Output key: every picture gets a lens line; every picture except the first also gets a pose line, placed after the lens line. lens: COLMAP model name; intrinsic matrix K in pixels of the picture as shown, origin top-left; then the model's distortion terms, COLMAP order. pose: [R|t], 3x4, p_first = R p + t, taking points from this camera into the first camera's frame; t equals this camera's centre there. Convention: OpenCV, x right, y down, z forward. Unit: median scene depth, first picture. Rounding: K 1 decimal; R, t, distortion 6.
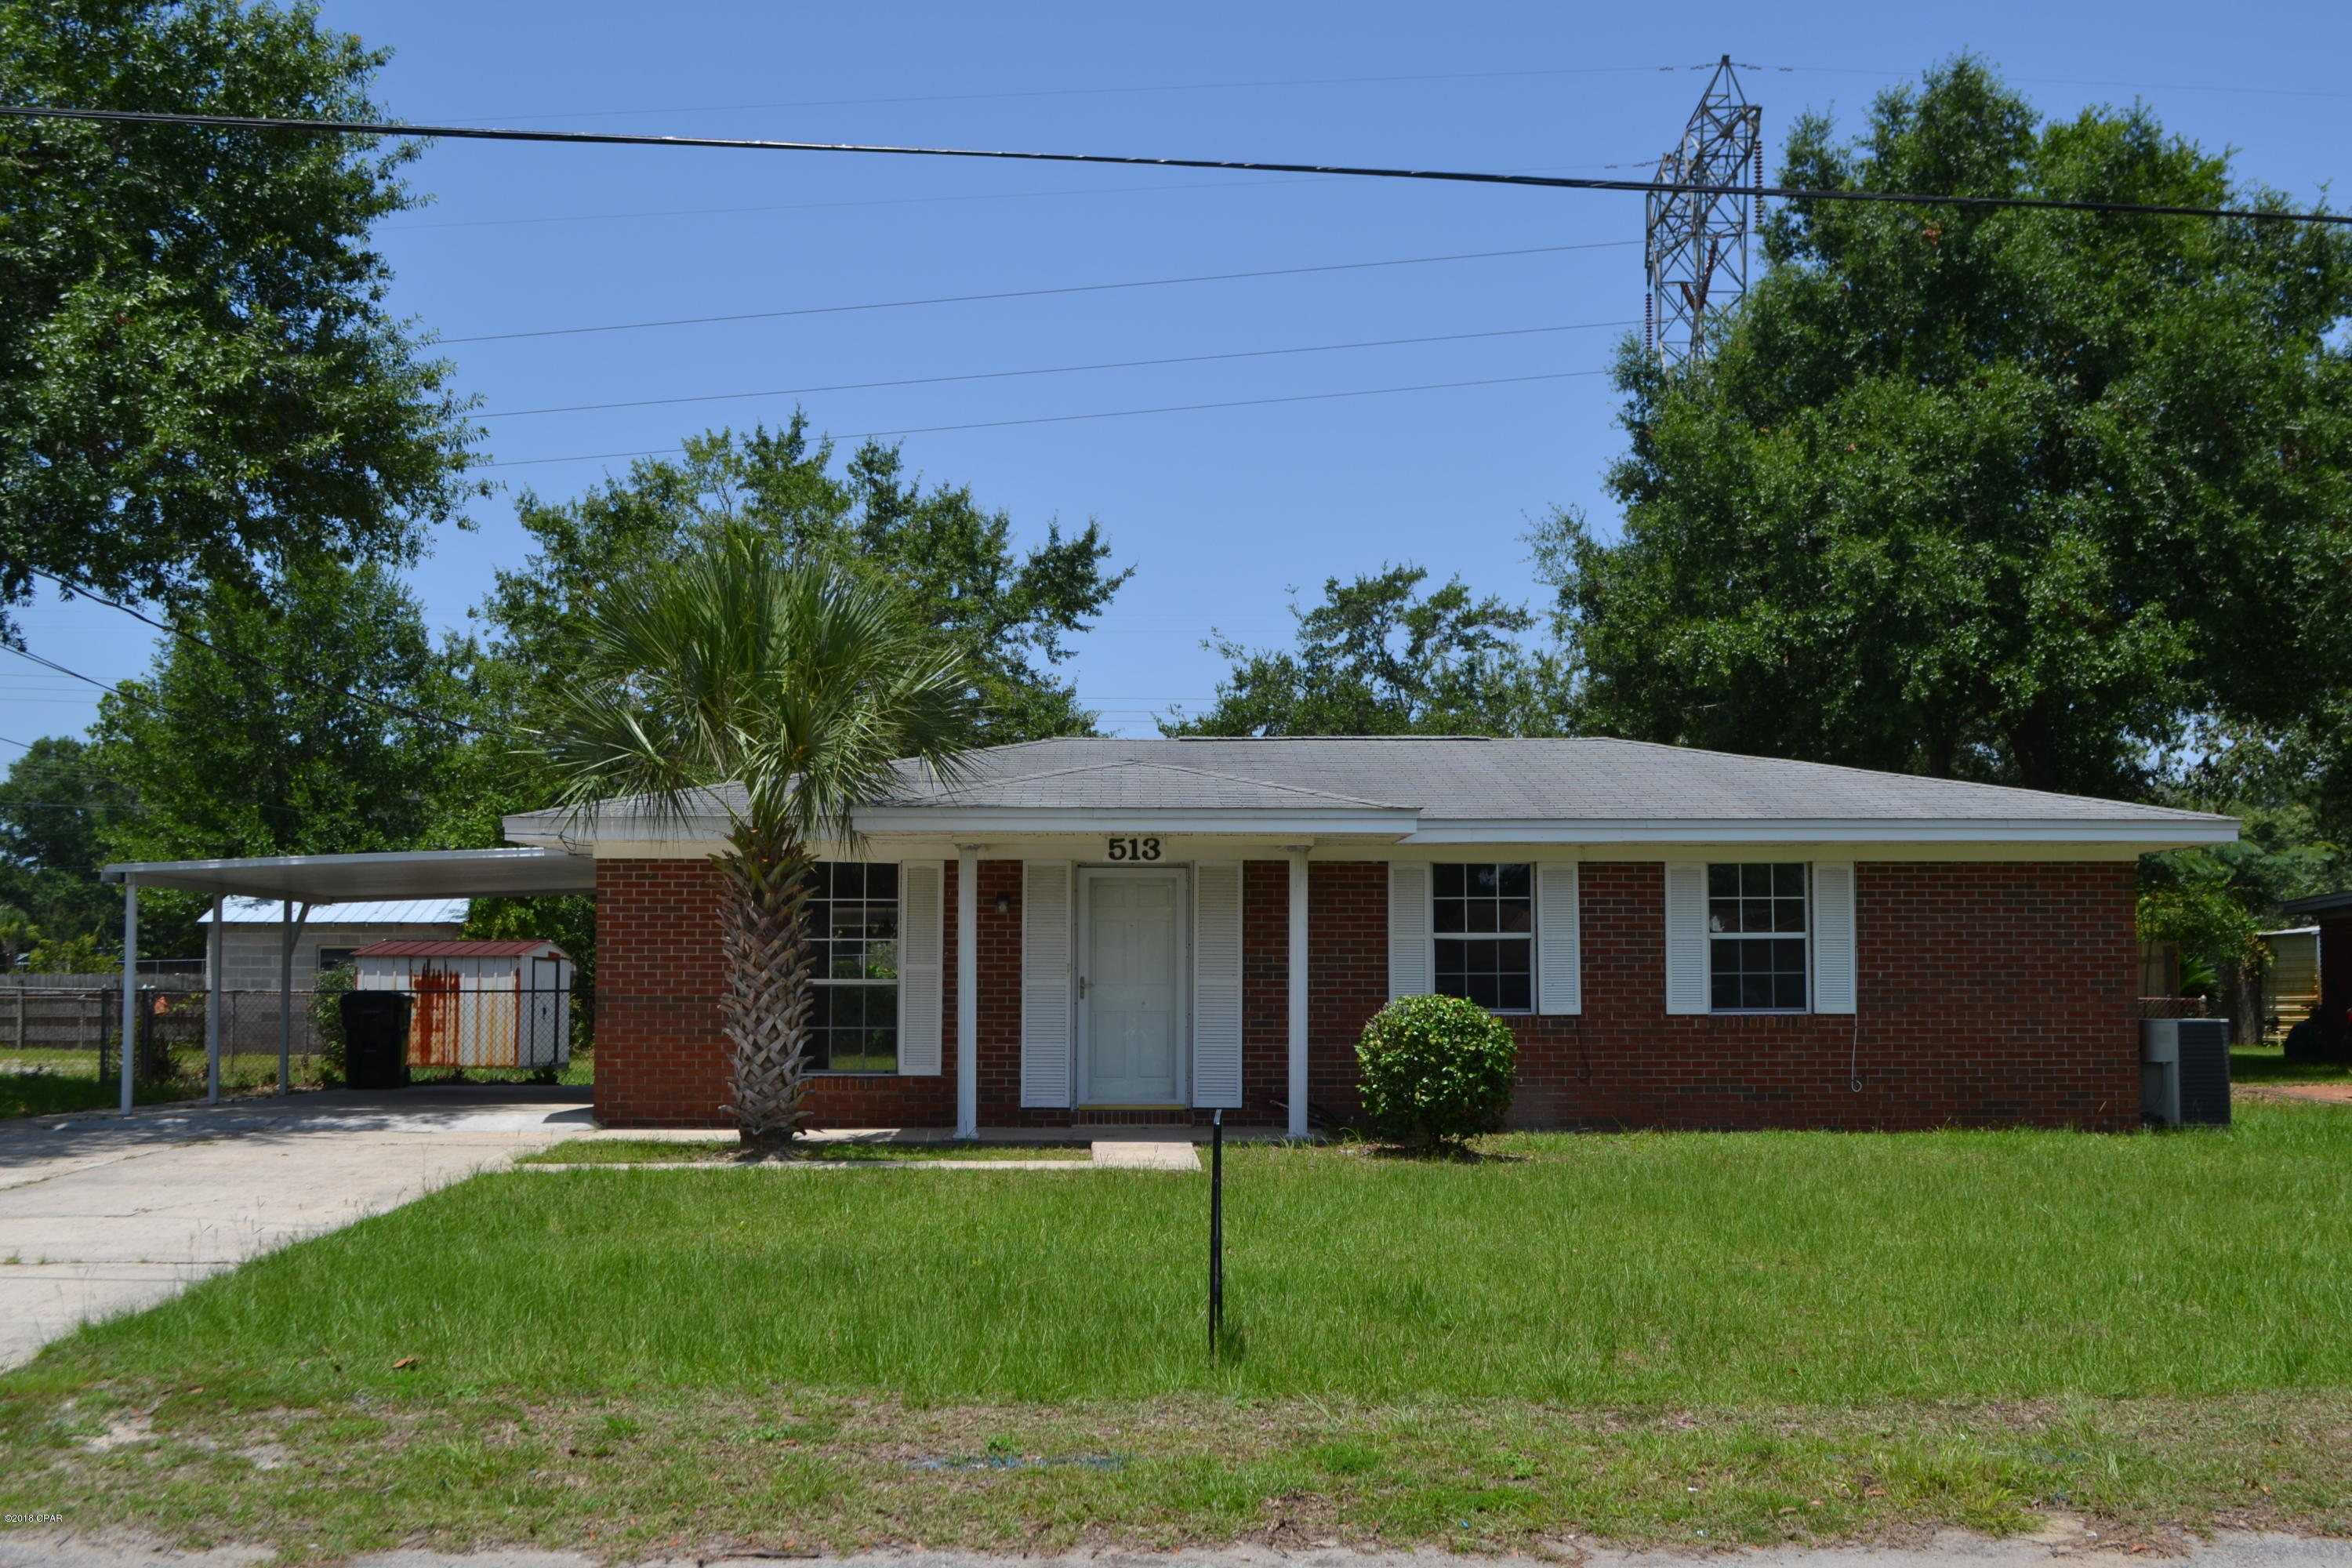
lens RADIAL K [[2511.3, 0, 1176.0], [0, 2511.3, 784.0], [0, 0, 1]] dist [-0.069695, 0.027503]
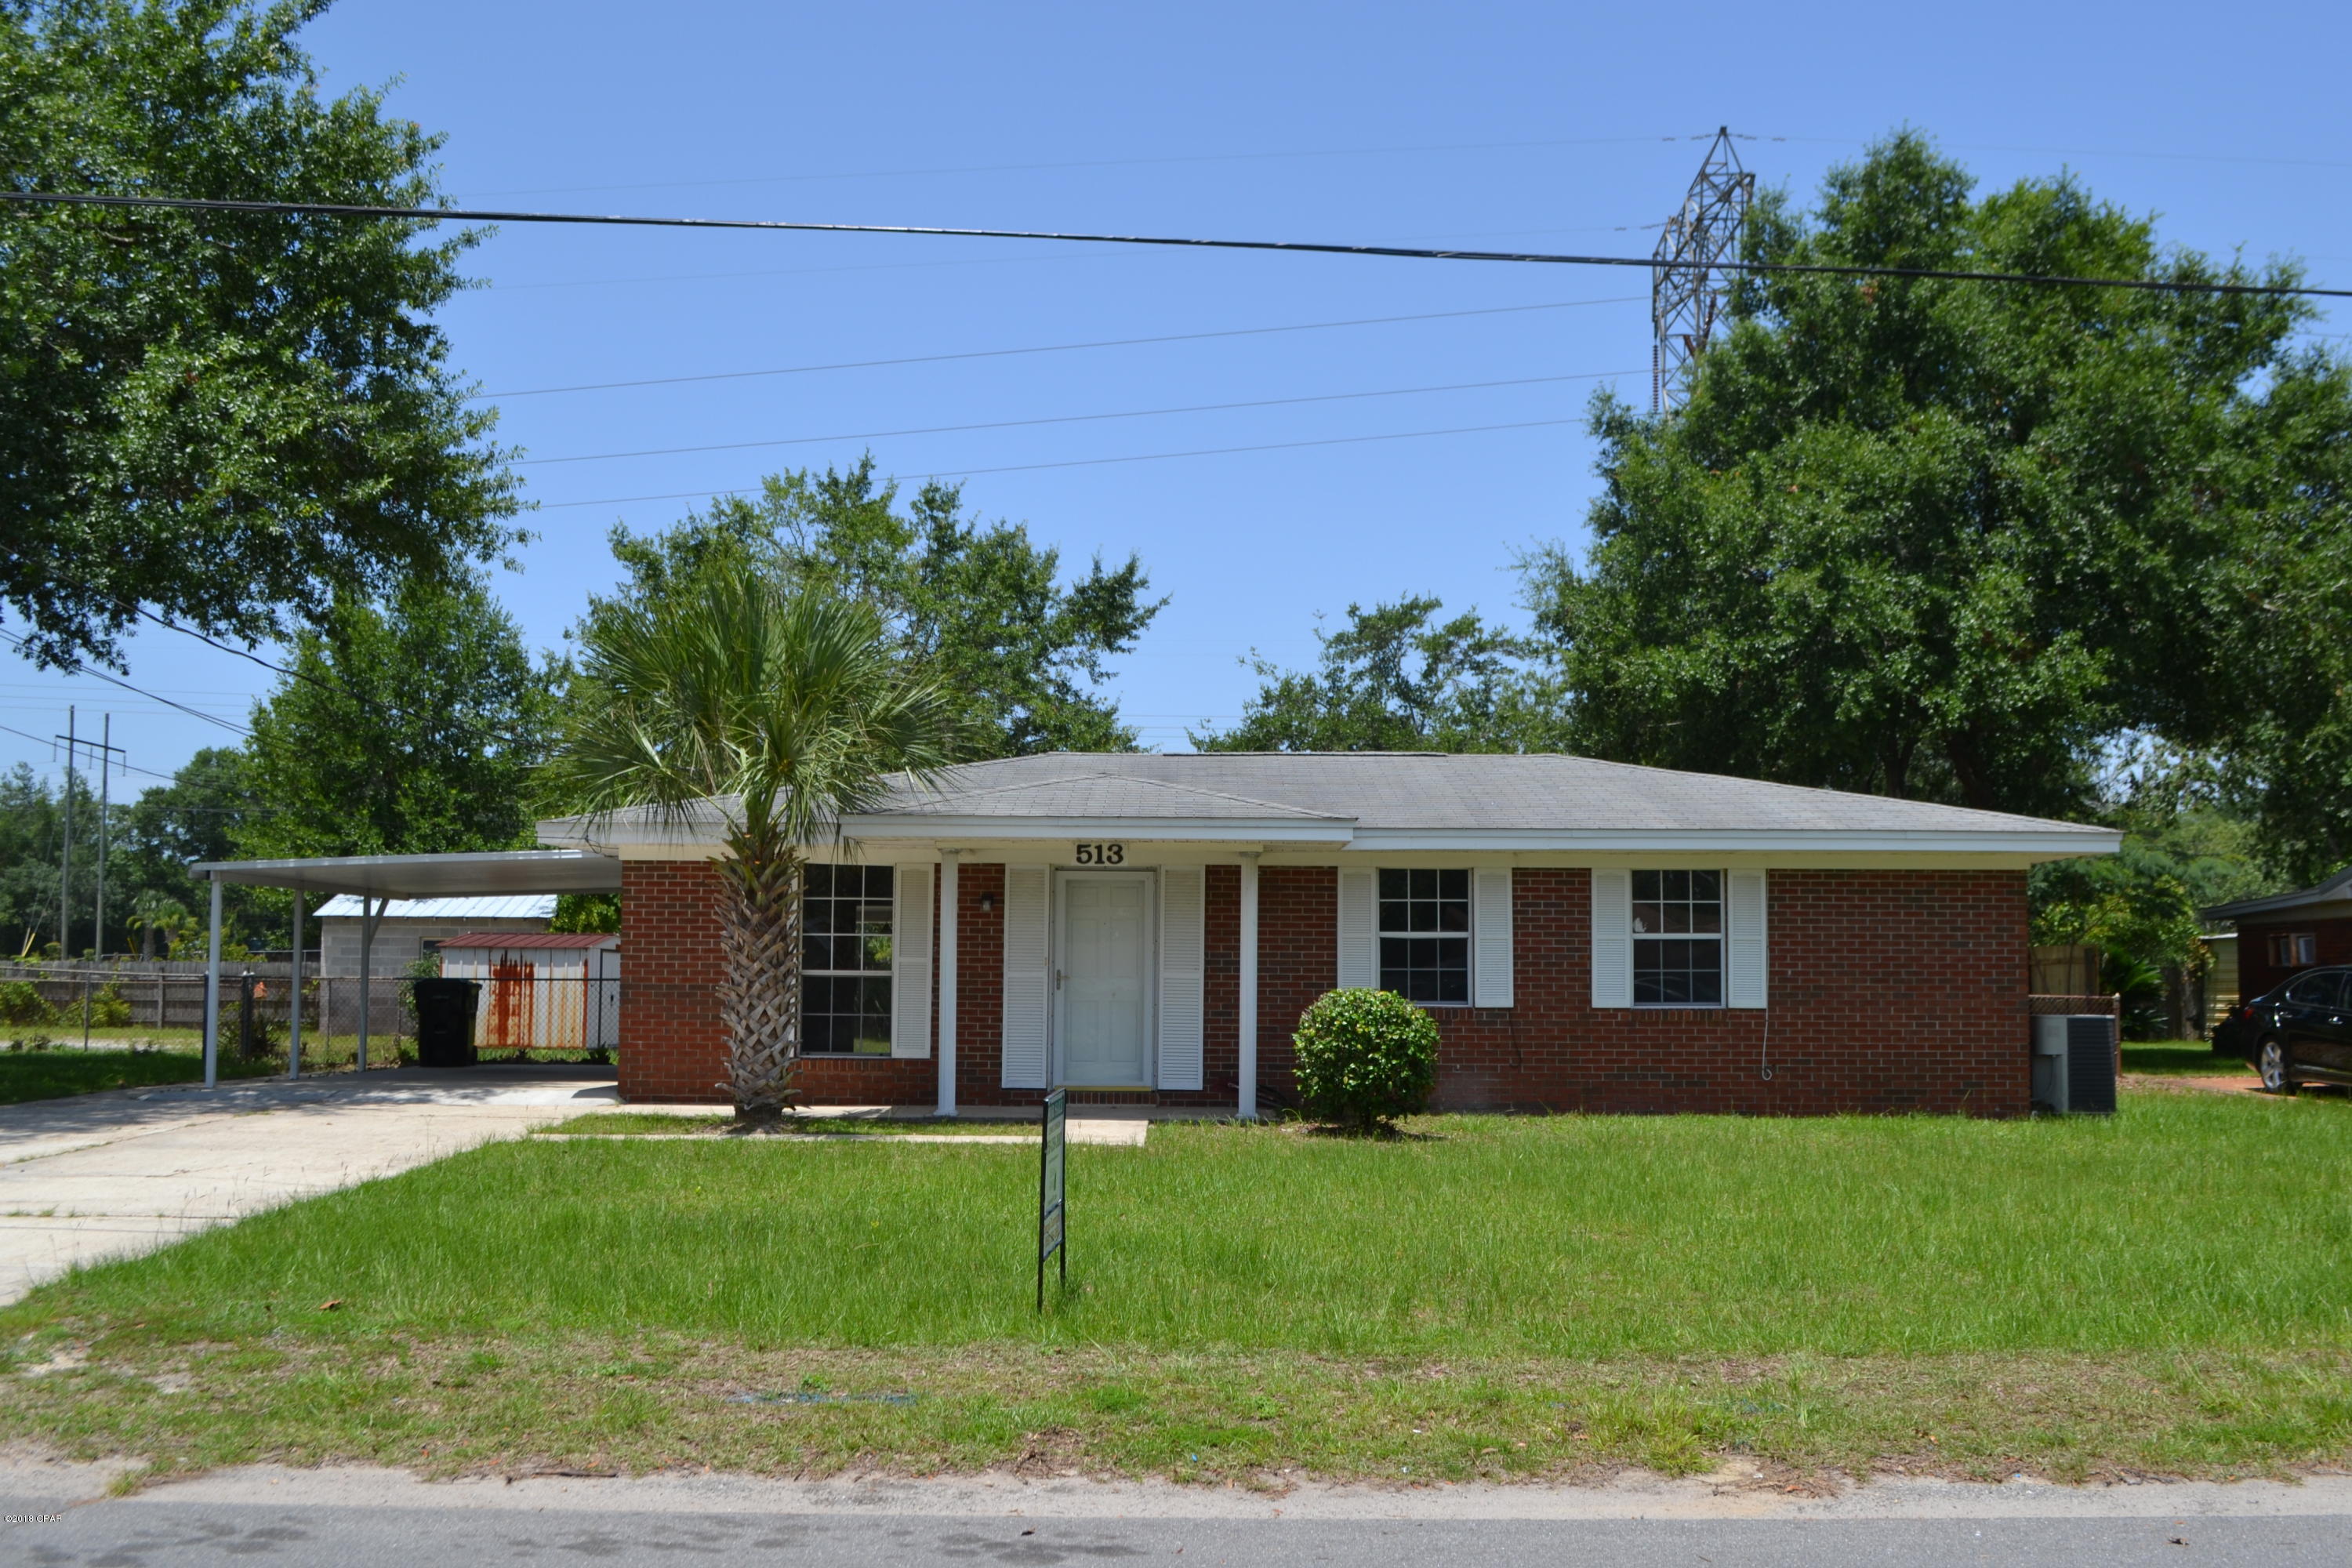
lens RADIAL K [[2303.7, 0, 1166.4], [0, 2303.7, 777.1], [0, 0, 1]] dist [-0.068042, 0.005004]
pose [[0.999499, 0.003799, -0.031435, 0.040878], [-0.004031, 0.999965, -0.007309, -0.000596], [0.031406, 0.007432, 0.999479, -0.009812]]
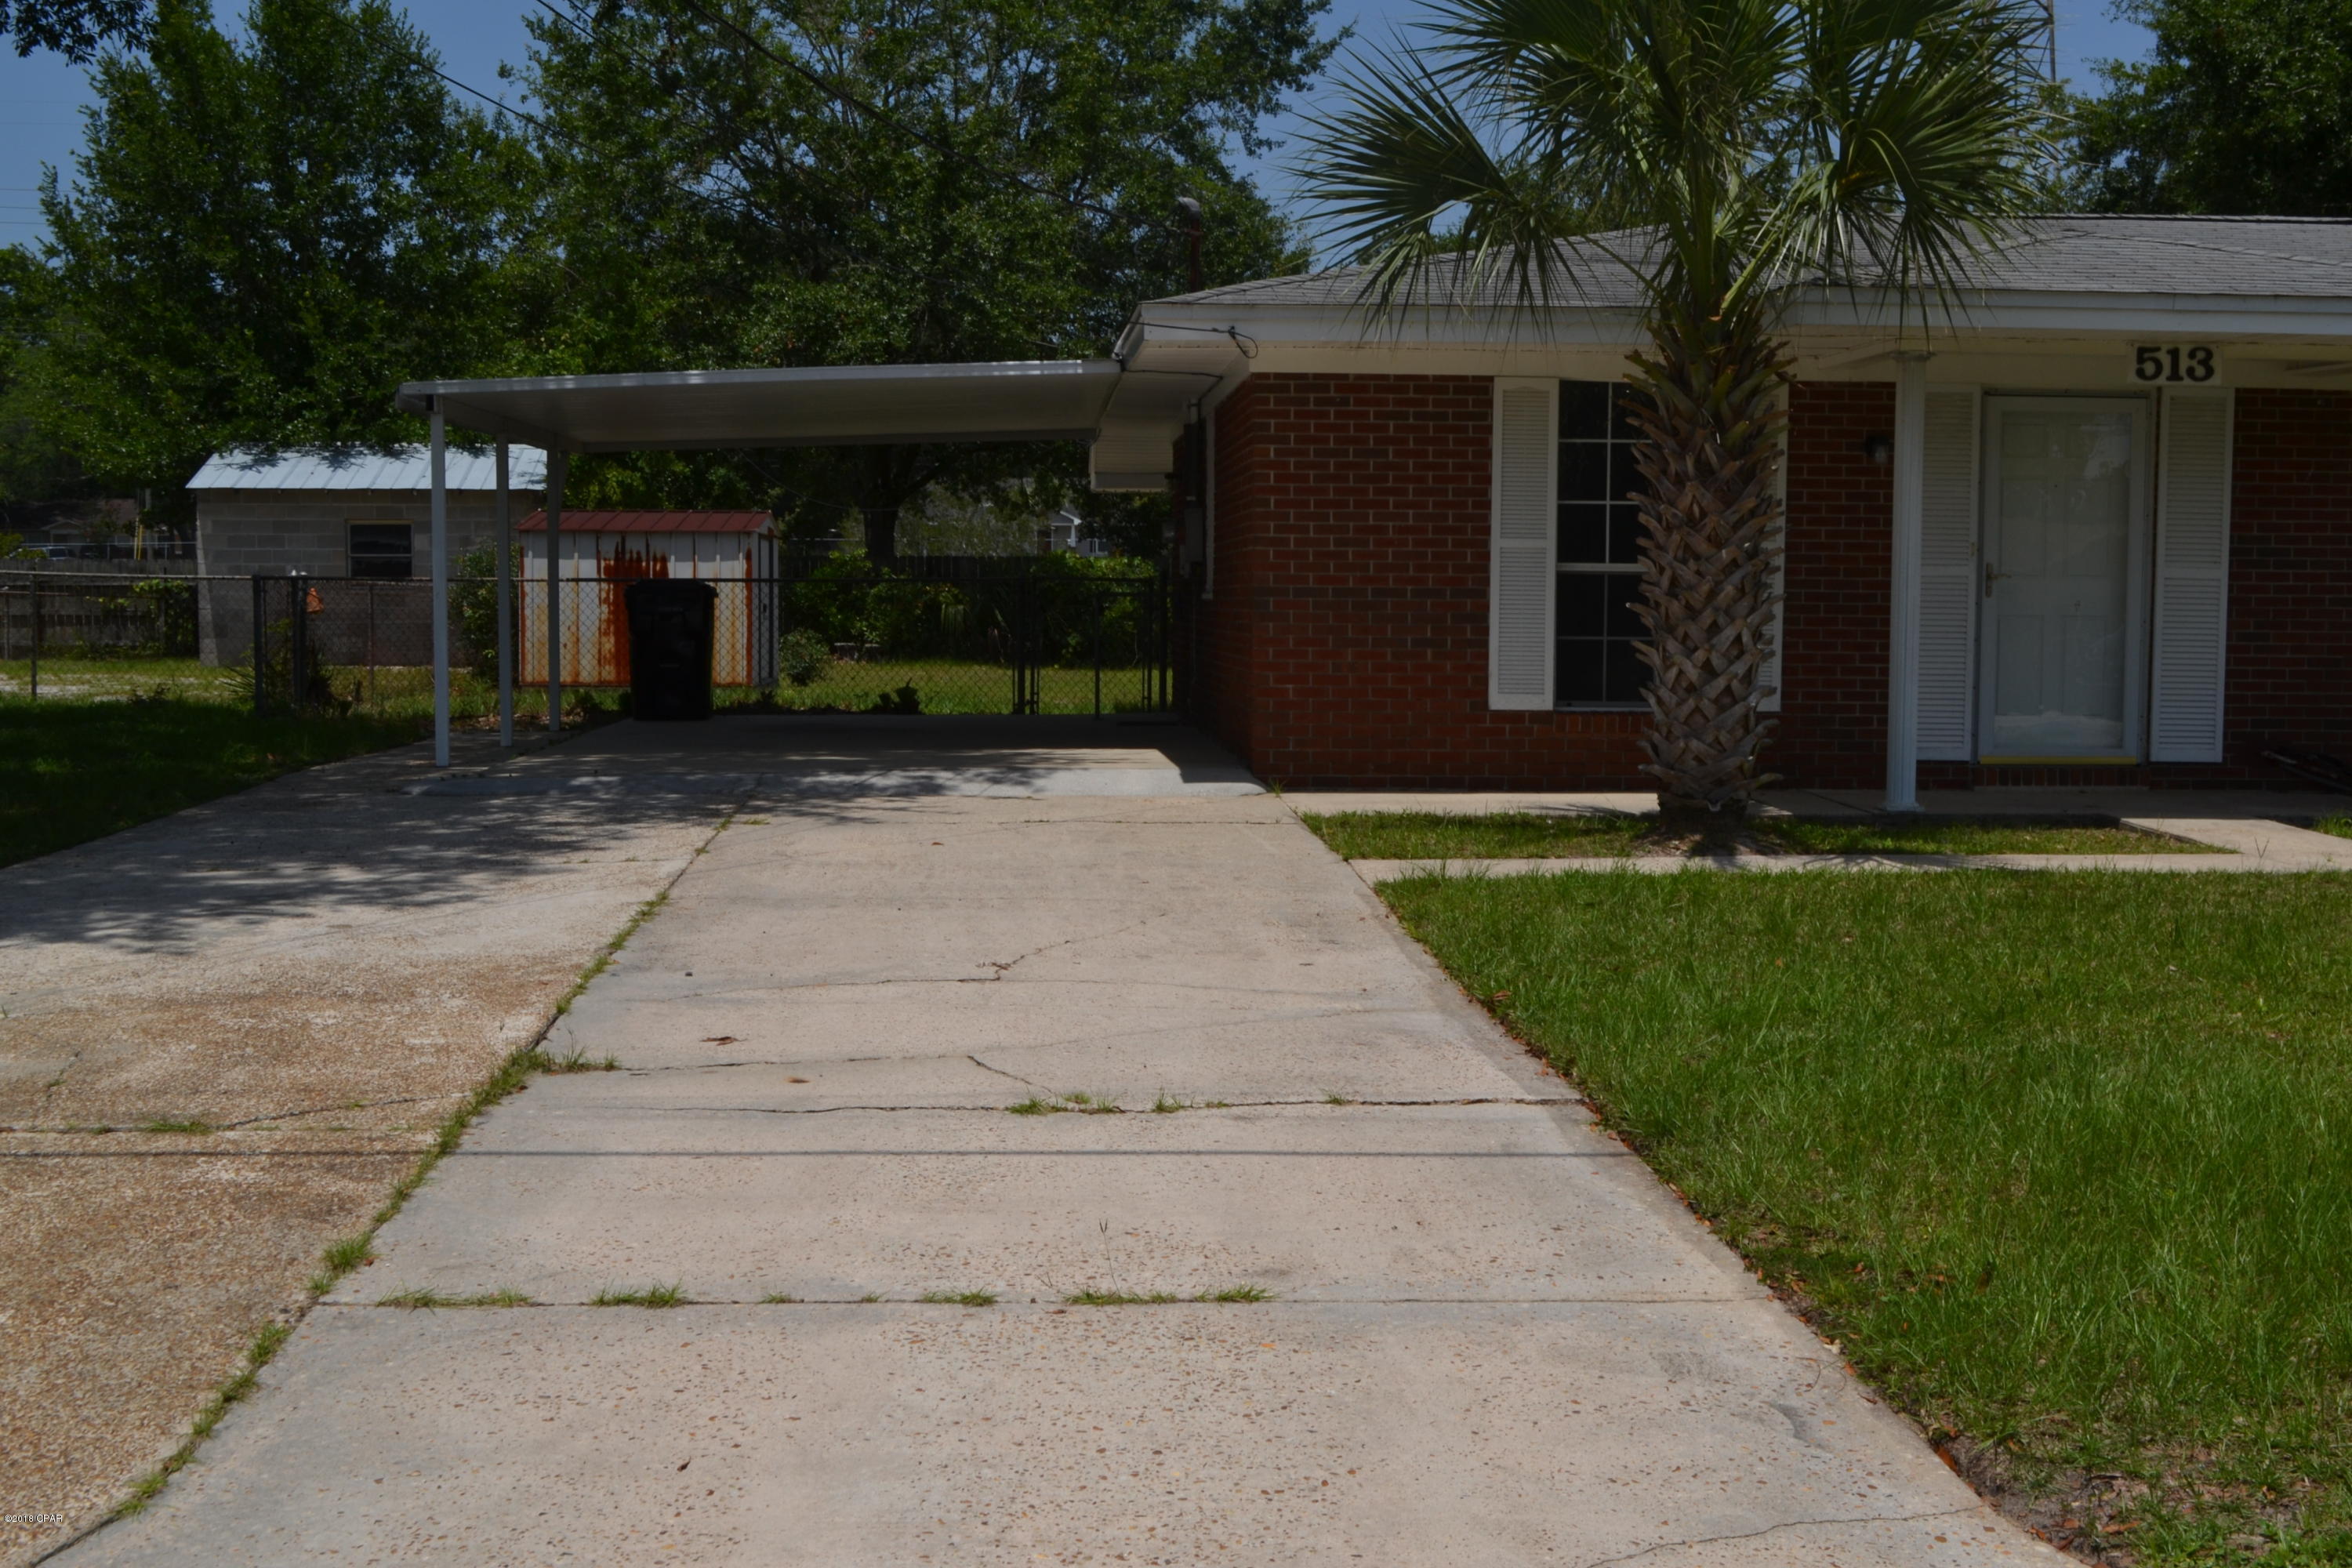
lens RADIAL K [[3011.4, 0, 1176.0], [0, 3011.4, 784.0], [0, 0, 1]] dist [-0.056923, -0.033786]
pose [[0.999759, 0.005246, 0.021306, -0.263282], [-0.008331, 0.989042, 0.147396, 0.019994], [-0.020300, -0.147538, 0.988848, 0.218521]]
